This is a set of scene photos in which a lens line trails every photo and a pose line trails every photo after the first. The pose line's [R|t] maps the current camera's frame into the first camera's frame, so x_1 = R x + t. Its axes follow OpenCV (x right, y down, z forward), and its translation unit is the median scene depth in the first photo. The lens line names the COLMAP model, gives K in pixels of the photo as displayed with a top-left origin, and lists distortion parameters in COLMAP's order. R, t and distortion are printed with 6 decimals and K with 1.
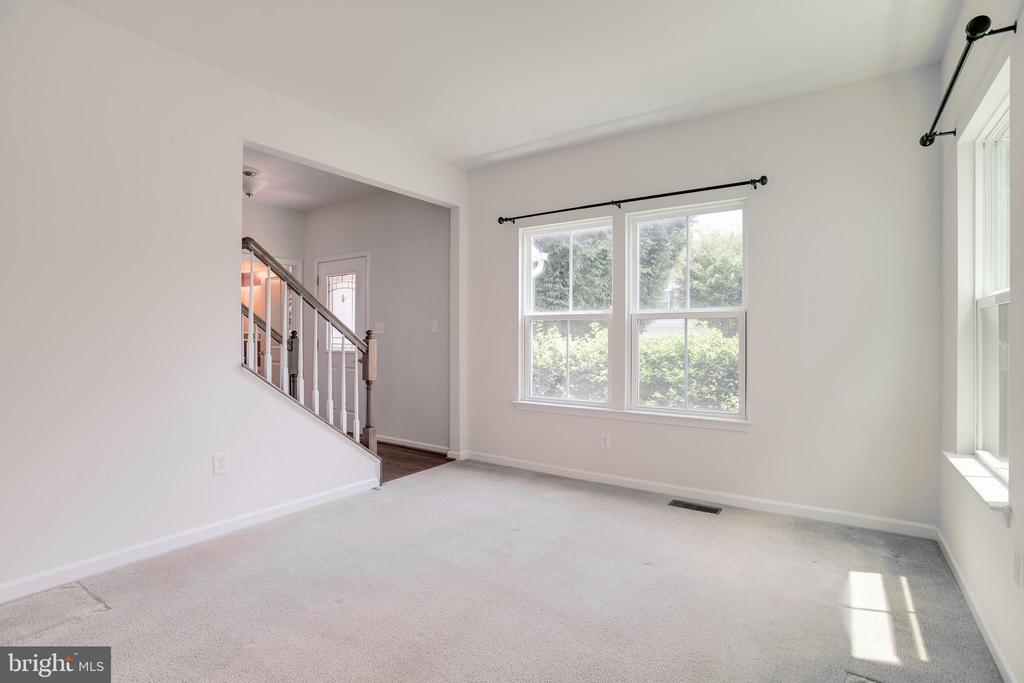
lens RADIAL K [[503.1, 0, 513.1], [0, 503.1, 337.9], [0, 0, 1]] dist [-0.037929, 0.000471]
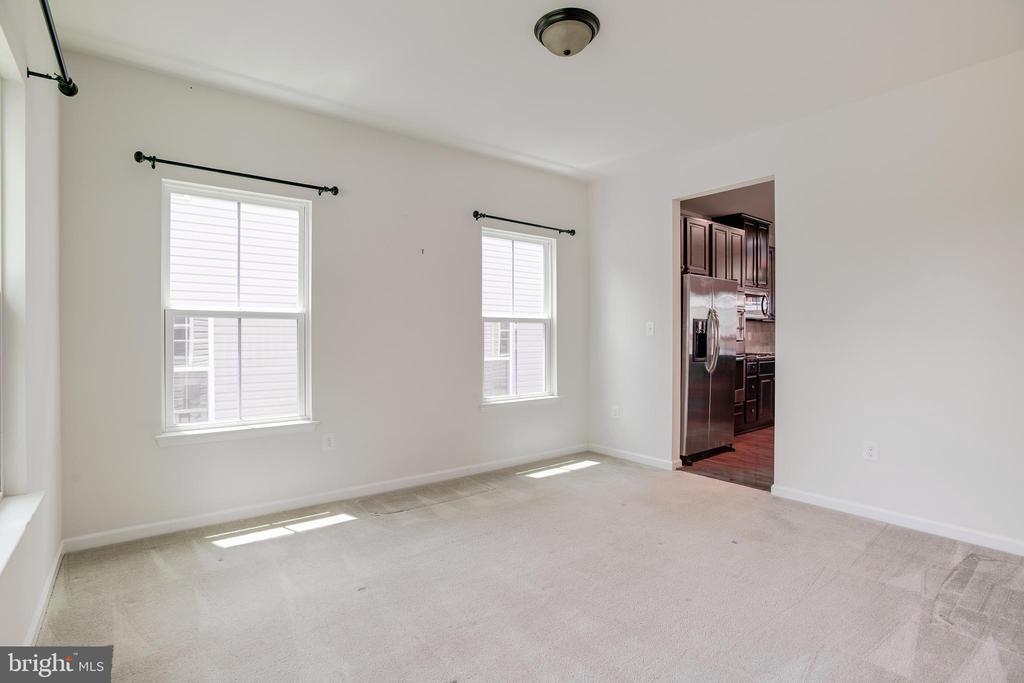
lens RADIAL K [[503.1, 0, 513.1], [0, 503.1, 337.9], [0, 0, 1]] dist [-0.037929, 0.000471]
pose [[-0.946496, -0.004270, 0.322688, -0.262908], [-0.001006, 0.999947, 0.010280, -0.017413], [-0.322715, 0.009406, -0.946449, 1.541793]]
